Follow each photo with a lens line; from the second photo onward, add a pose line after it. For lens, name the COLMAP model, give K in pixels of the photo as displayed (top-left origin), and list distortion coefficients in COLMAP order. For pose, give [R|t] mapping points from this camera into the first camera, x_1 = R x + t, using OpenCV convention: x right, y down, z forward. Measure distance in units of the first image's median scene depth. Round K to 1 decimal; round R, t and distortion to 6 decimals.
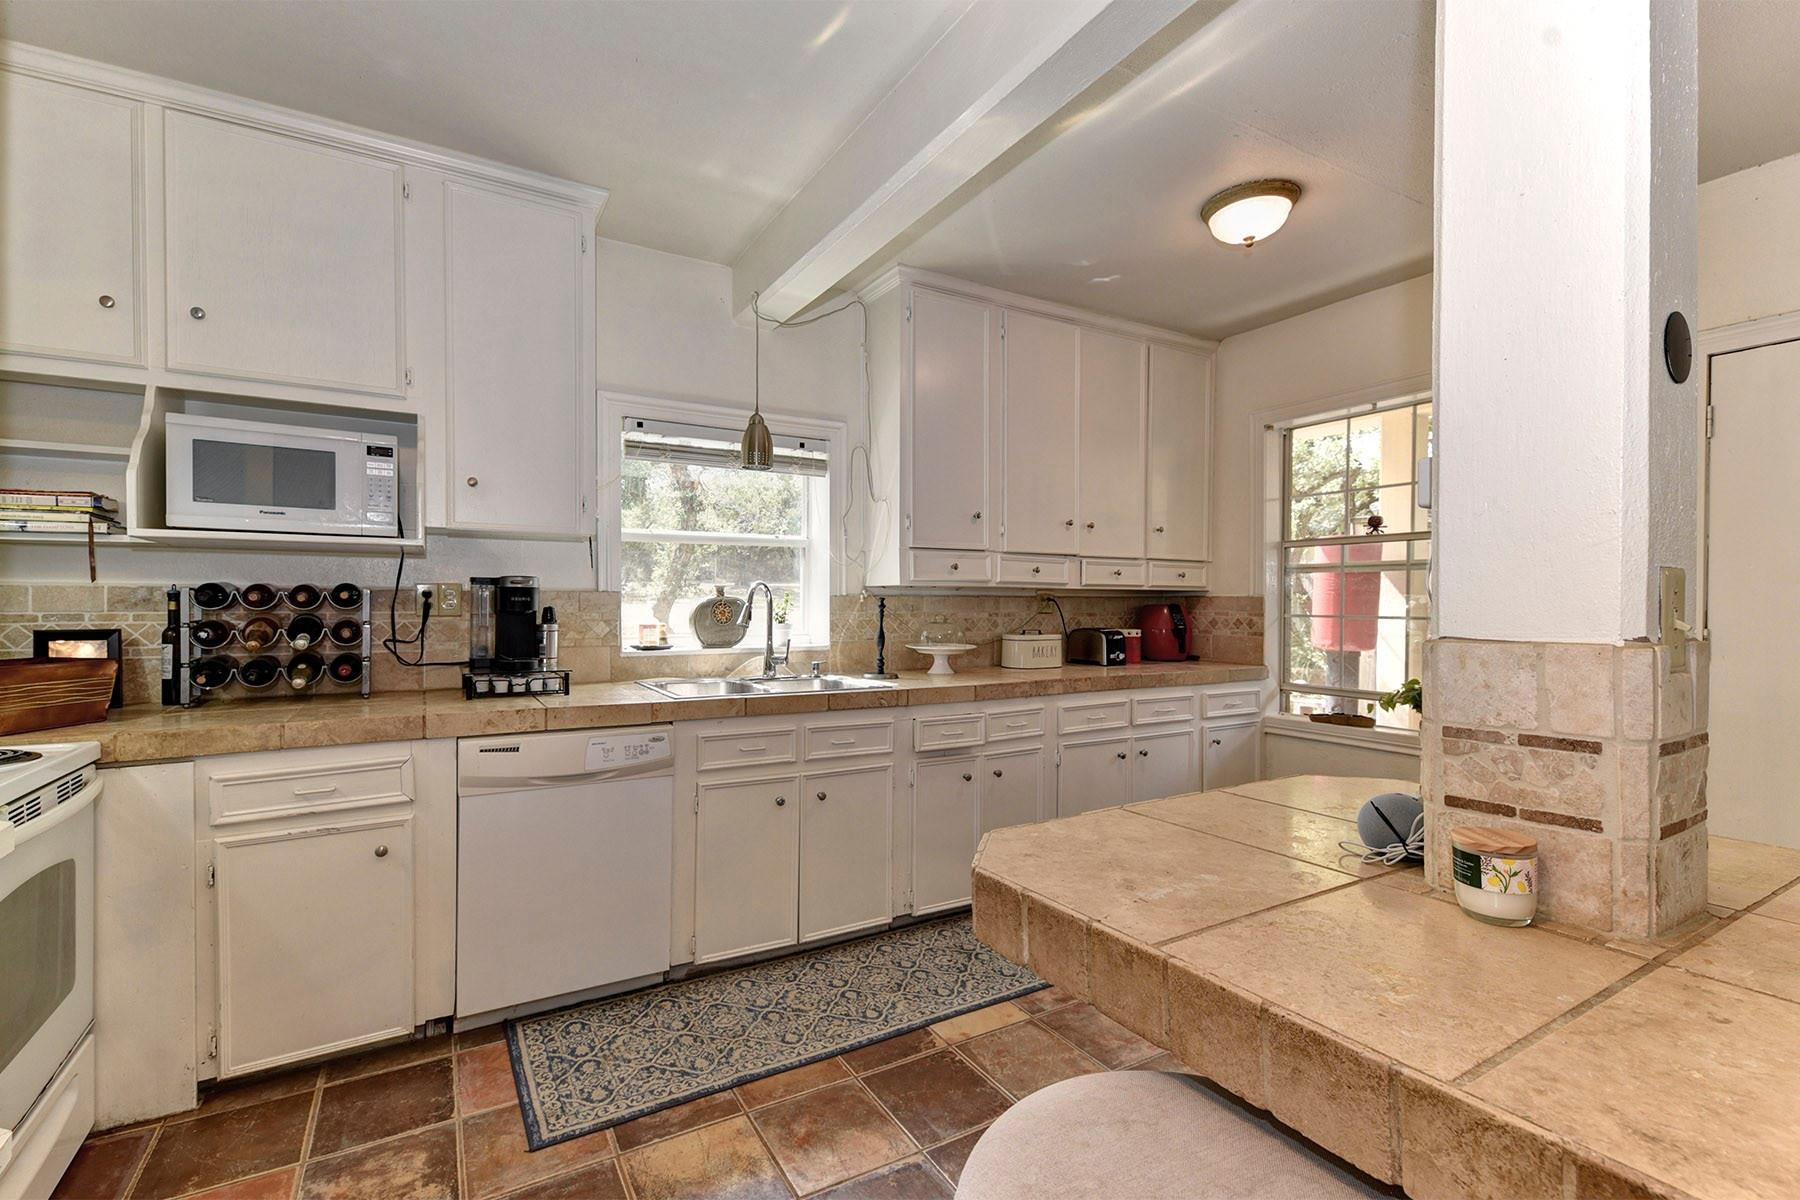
lens RADIAL K [[763.1, 0, 896.0], [0, 763.1, 608.7], [0, 0, 1]] dist [0.008519, -0.000042]
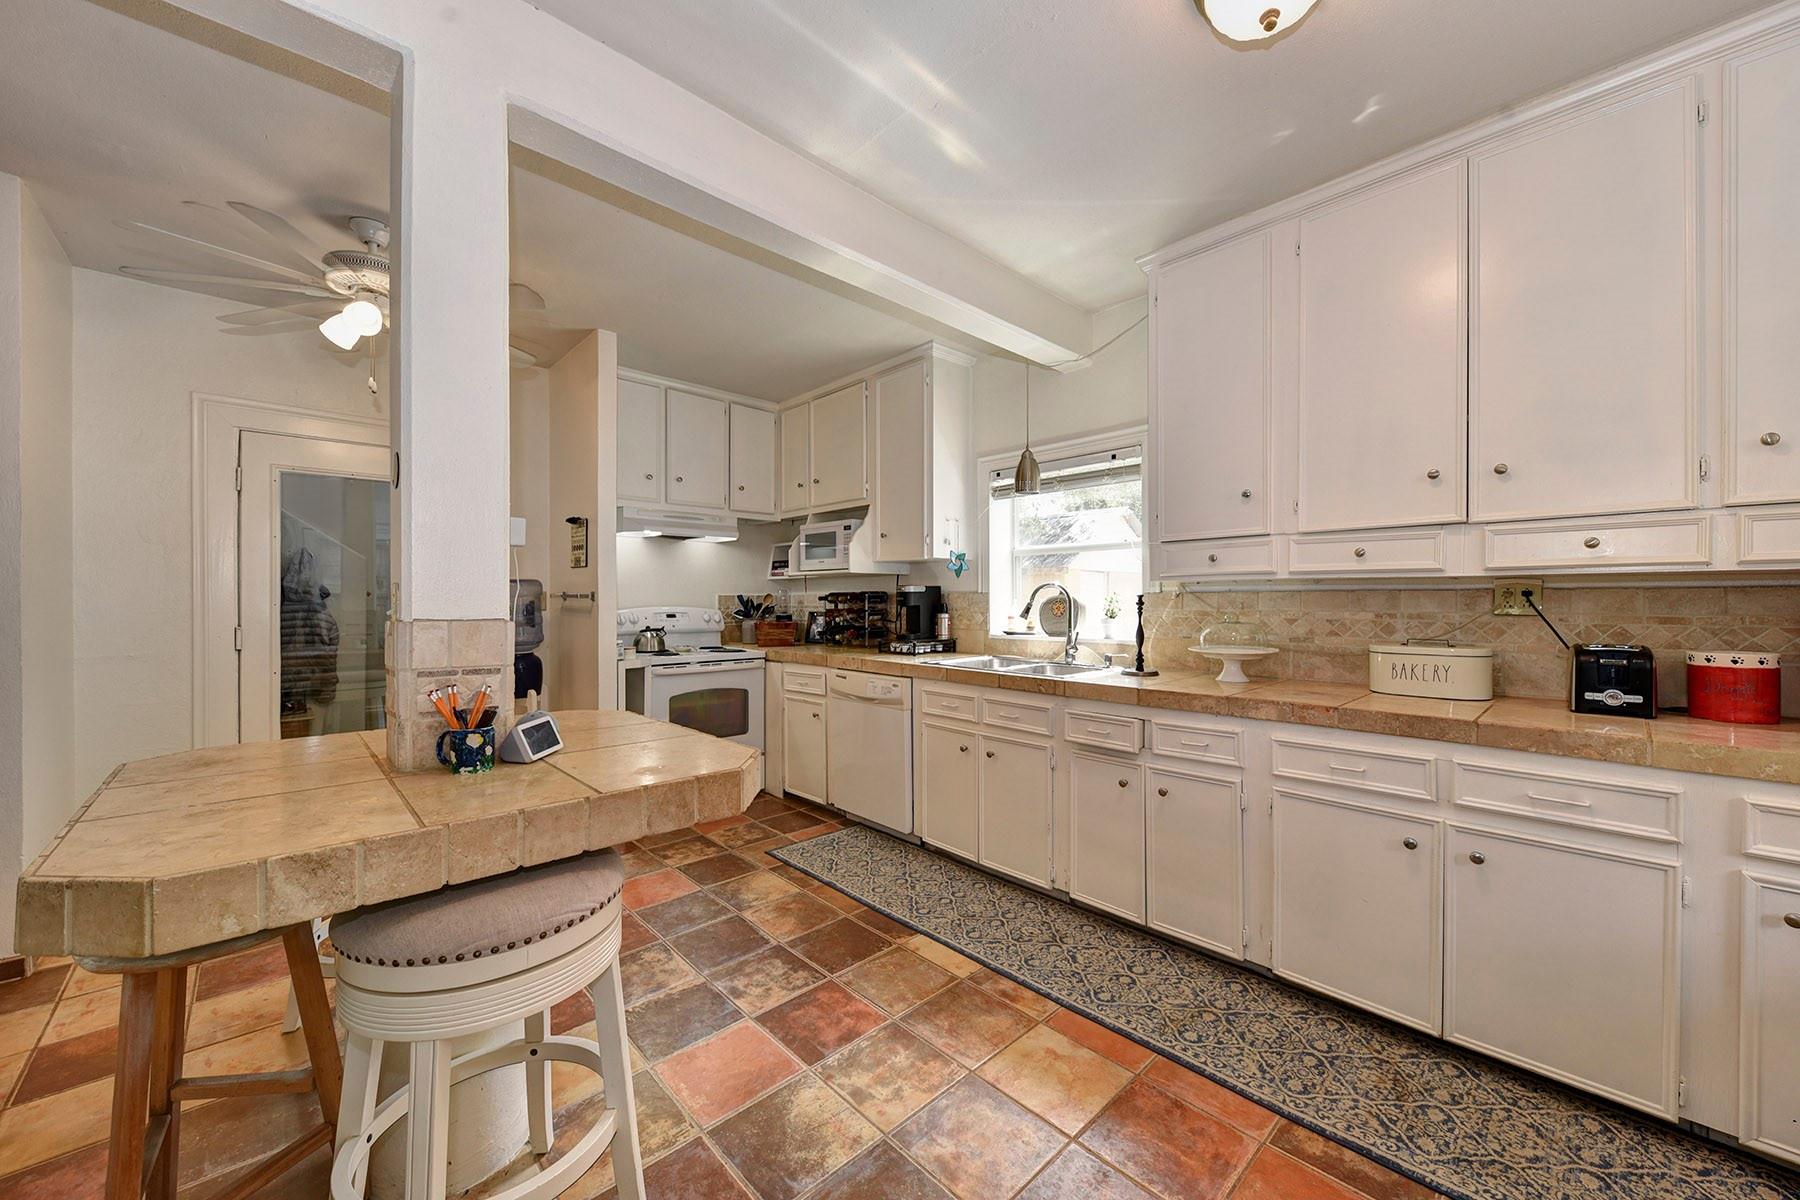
lens RADIAL K [[697.8, 0, 900.0], [0, 697.8, 600.0], [0, 0, 1]] dist [0.000646, -0.000088]
pose [[0.212768, -0.003319, -0.977097, 0.942074], [-0.005085, 0.999977, -0.004504, -0.002045], [0.977090, 0.005927, 0.212746, 0.578342]]
